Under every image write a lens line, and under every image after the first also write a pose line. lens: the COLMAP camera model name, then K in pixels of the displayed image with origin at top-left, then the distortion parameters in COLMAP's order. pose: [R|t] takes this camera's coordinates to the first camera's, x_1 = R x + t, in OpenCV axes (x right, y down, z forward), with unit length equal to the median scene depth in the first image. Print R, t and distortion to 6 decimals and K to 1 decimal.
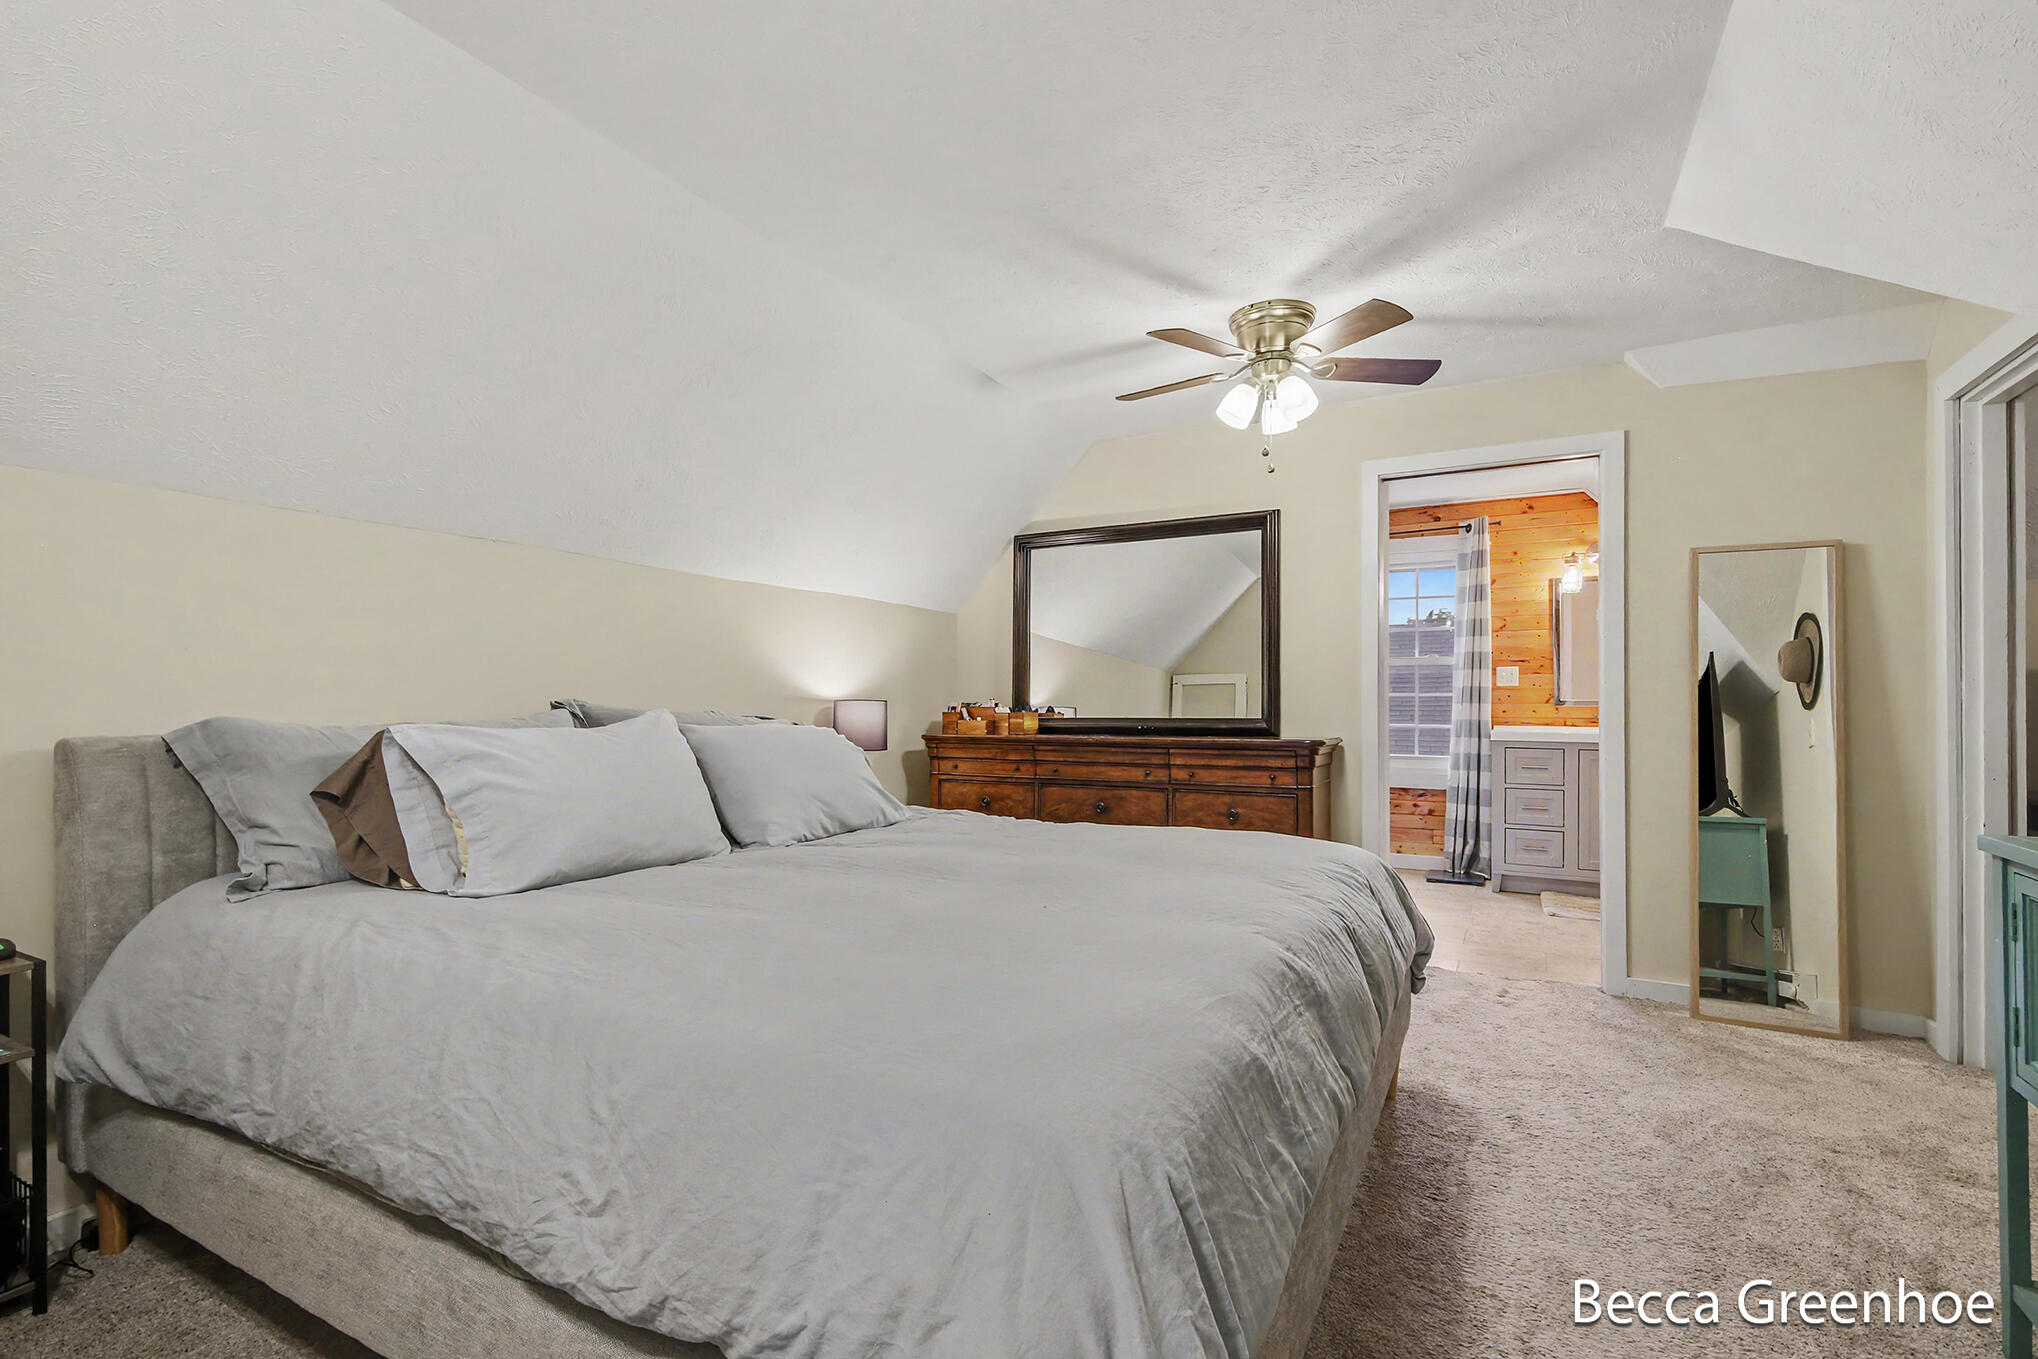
lens RADIAL K [[935.7, 0, 1011.1], [0, 935.7, 686.5], [0, 0, 1]] dist [0.008771, -0.002566]
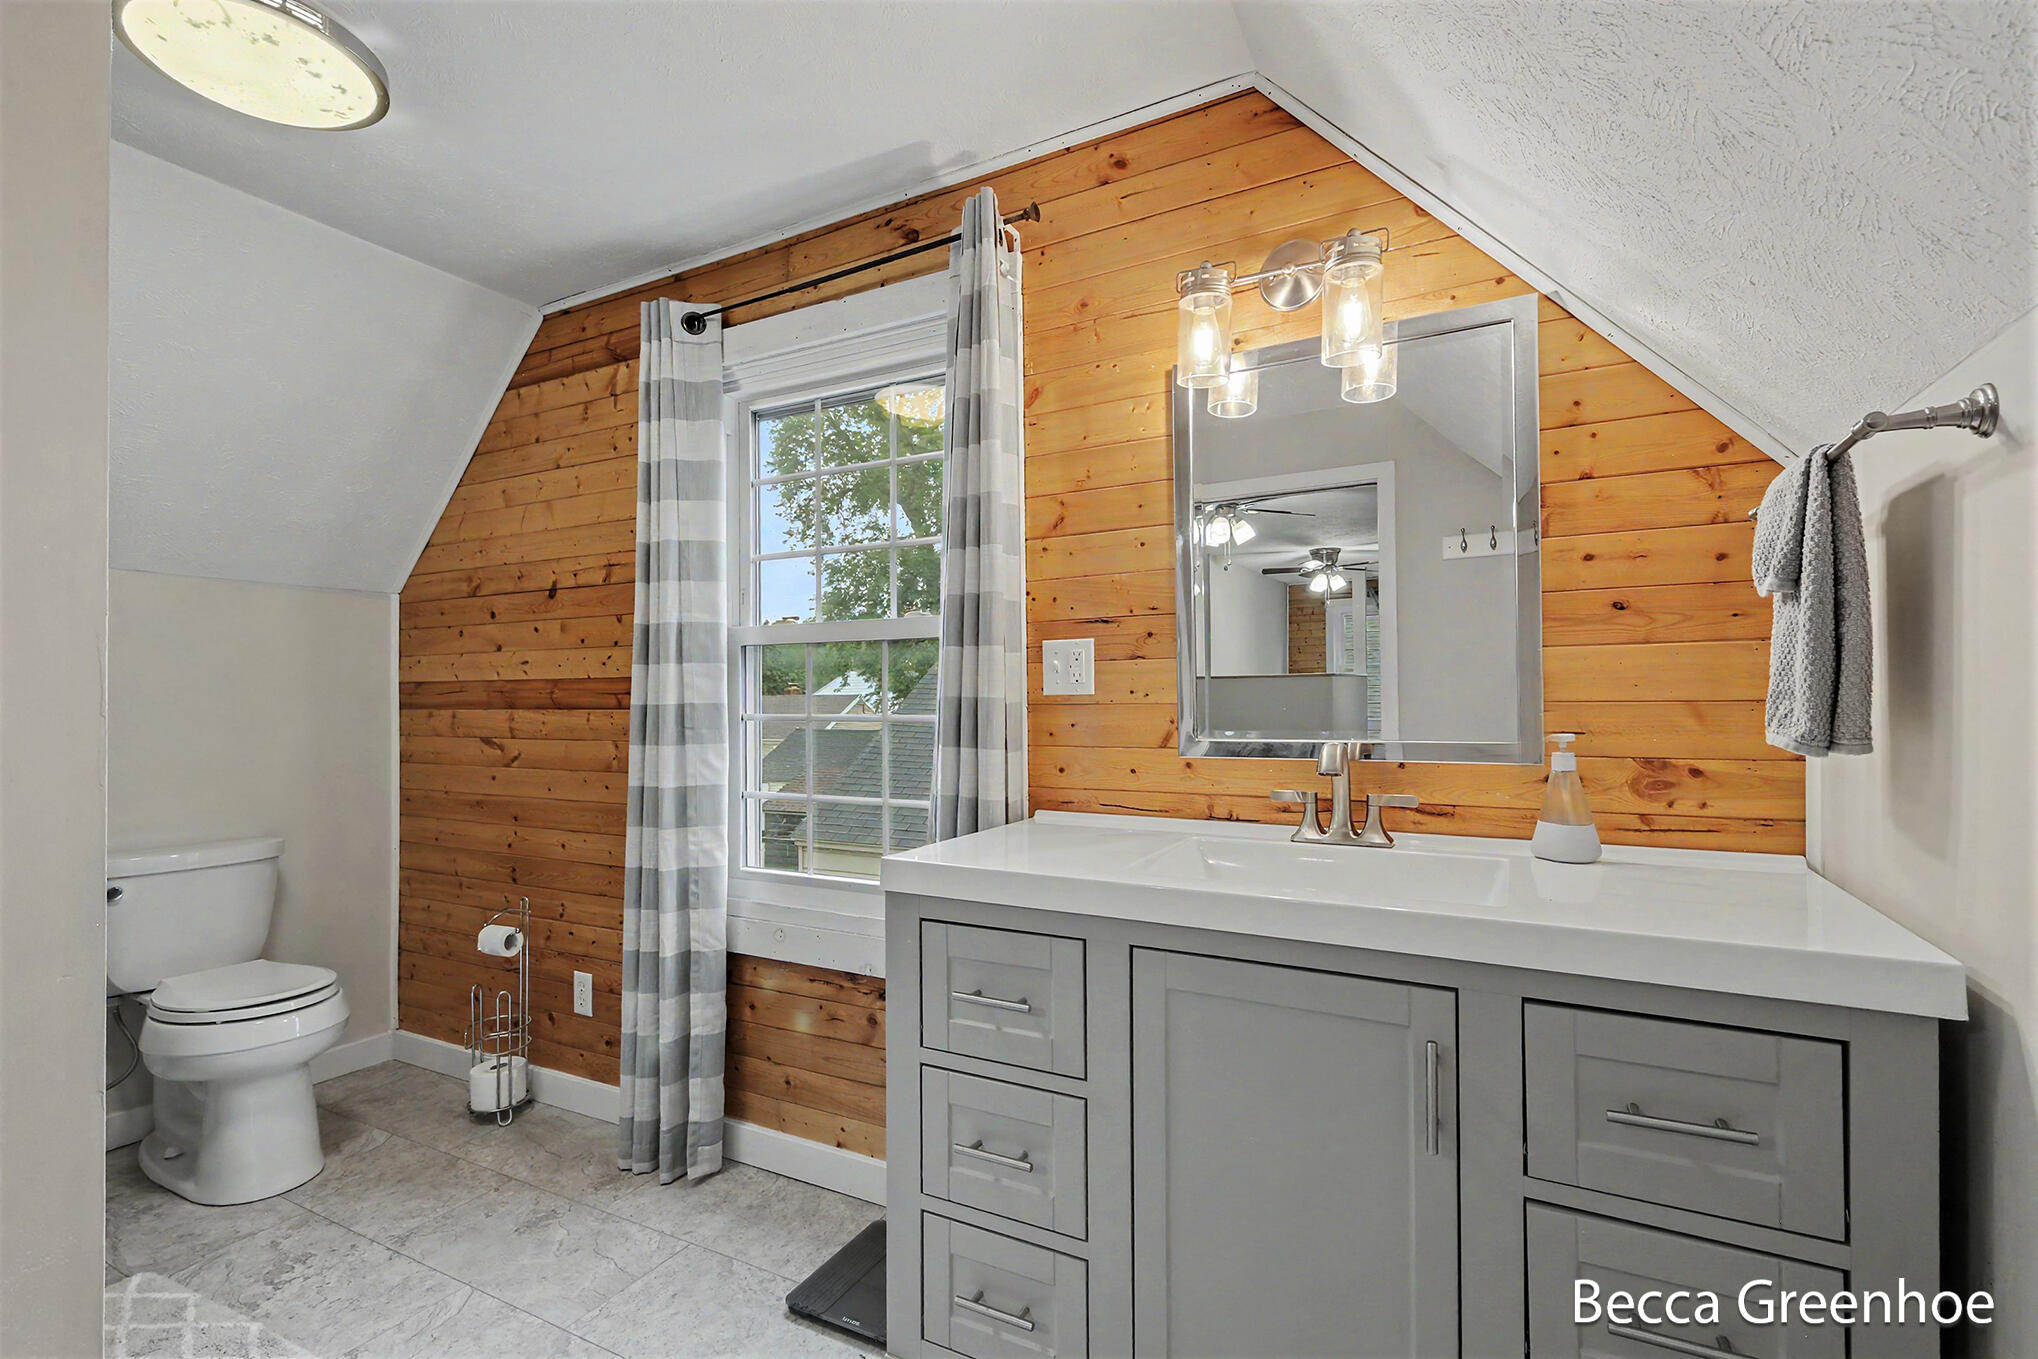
lens RADIAL K [[935.7, 0, 1021.9], [0, 935.7, 682.4], [0, 0, 1]] dist [0.008771, -0.002566]
pose [[0.999906, -0.006011, 0.012293, 0.510511], [0.006119, 0.999943, -0.008802, -0.002727], [-0.012239, 0.008876, 0.999886, 0.663076]]
